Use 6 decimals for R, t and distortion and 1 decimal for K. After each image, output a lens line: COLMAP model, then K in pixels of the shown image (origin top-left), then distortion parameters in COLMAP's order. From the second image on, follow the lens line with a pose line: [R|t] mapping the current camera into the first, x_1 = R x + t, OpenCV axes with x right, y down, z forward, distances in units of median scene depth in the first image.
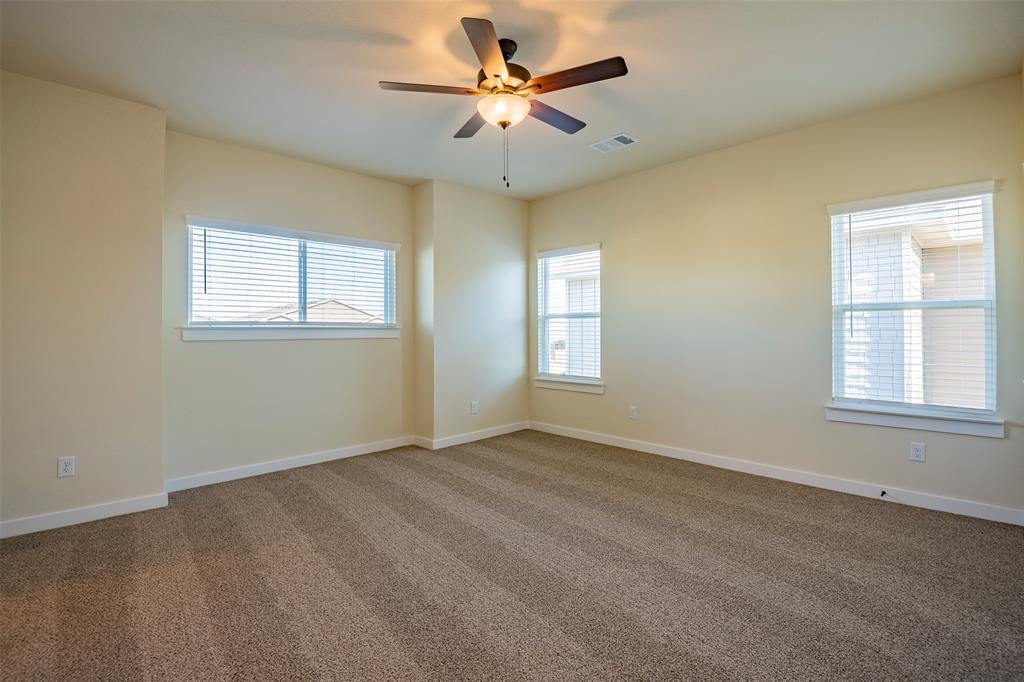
lens RADIAL K [[489.4, 0, 515.4], [0, 489.4, 323.1], [0, 0, 1]] dist [-0.023124, -0.000327]
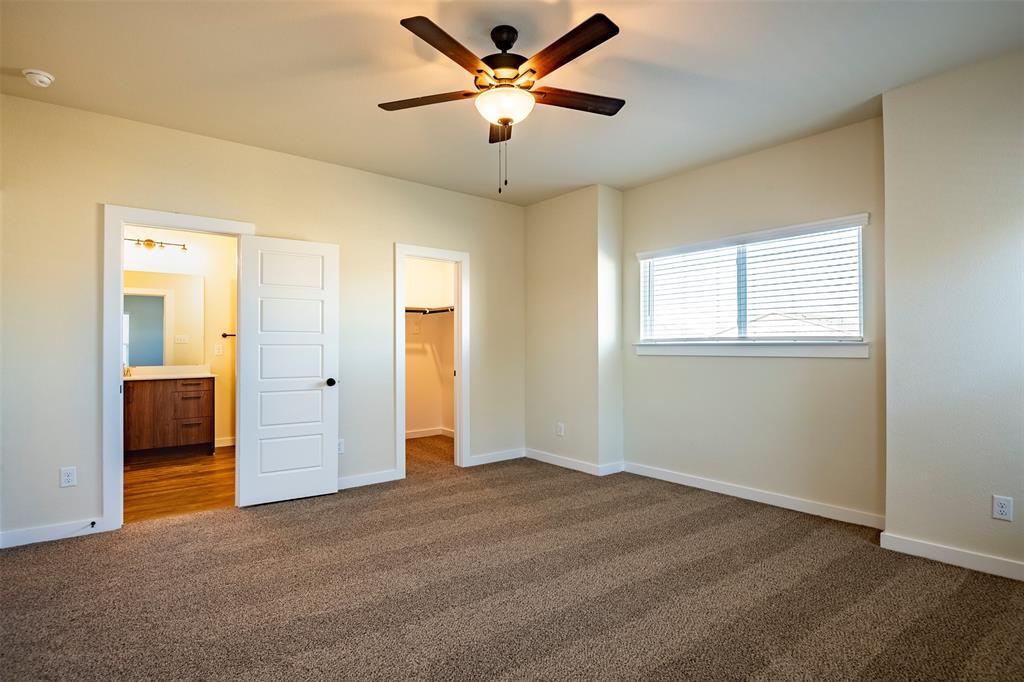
lens RADIAL K [[525.9, 0, 508.0], [0, 525.9, 338.2], [0, 0, 1]] dist [0.014611, -0.026667]
pose [[-0.120033, -0.007617, -0.992741, 0.607510], [0.021214, 0.999723, -0.010236, 0.000442], [0.992543, -0.022289, -0.119838, 0.723437]]
